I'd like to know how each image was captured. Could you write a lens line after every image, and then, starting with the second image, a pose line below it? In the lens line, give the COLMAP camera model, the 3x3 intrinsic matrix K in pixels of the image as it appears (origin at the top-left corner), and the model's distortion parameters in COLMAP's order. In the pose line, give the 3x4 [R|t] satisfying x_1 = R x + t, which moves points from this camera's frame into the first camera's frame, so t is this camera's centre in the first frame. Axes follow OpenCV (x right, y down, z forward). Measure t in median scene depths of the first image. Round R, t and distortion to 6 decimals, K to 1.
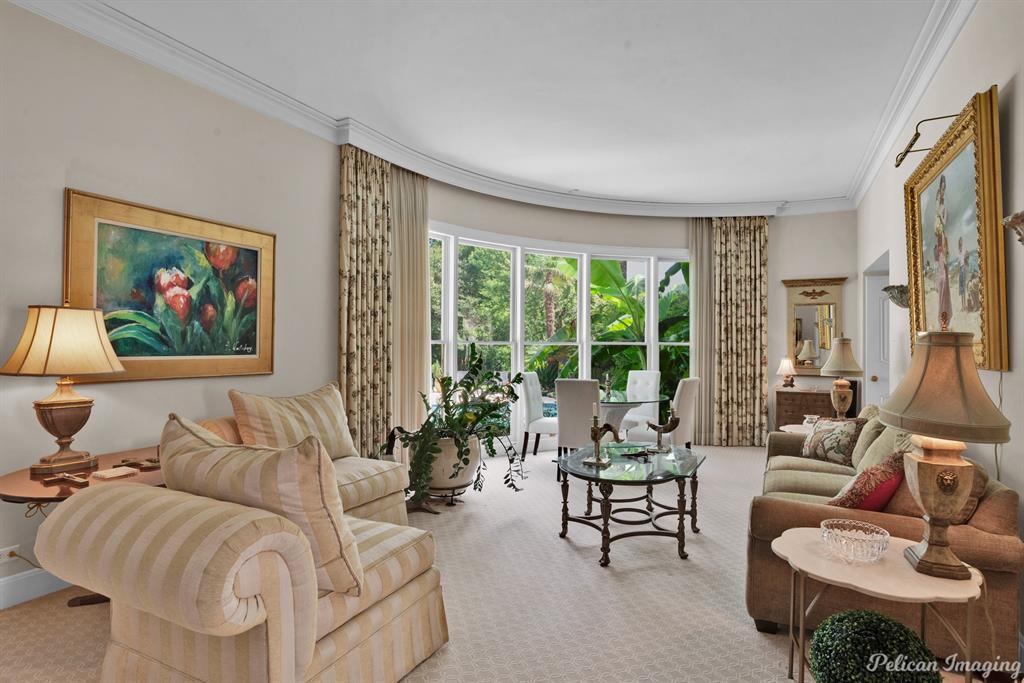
lens RADIAL K [[521.7, 0, 514.3], [0, 521.7, 342.4], [0, 0, 1]] dist [-0.050906, 0.021674]
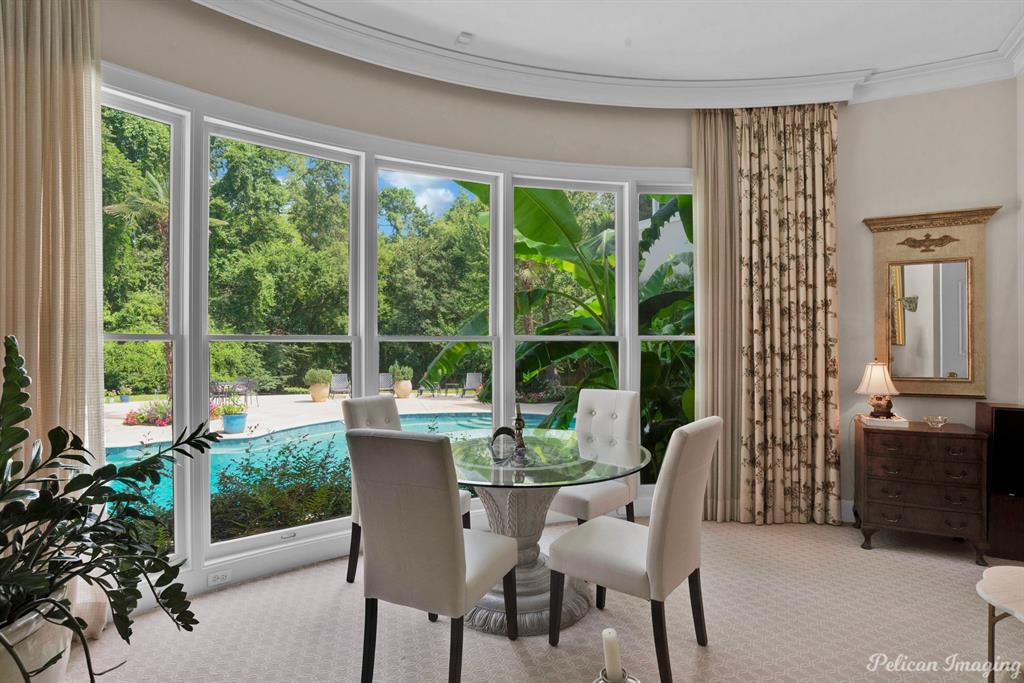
lens RADIAL K [[521.7, 0, 514.3], [0, 521.7, 342.4], [0, 0, 1]] dist [-0.050906, 0.021674]
pose [[0.999956, -0.008678, -0.003582, 0.149811], [0.008696, 0.999950, 0.004966, 0.003108], [0.003538, -0.004997, 0.999981, 0.454065]]
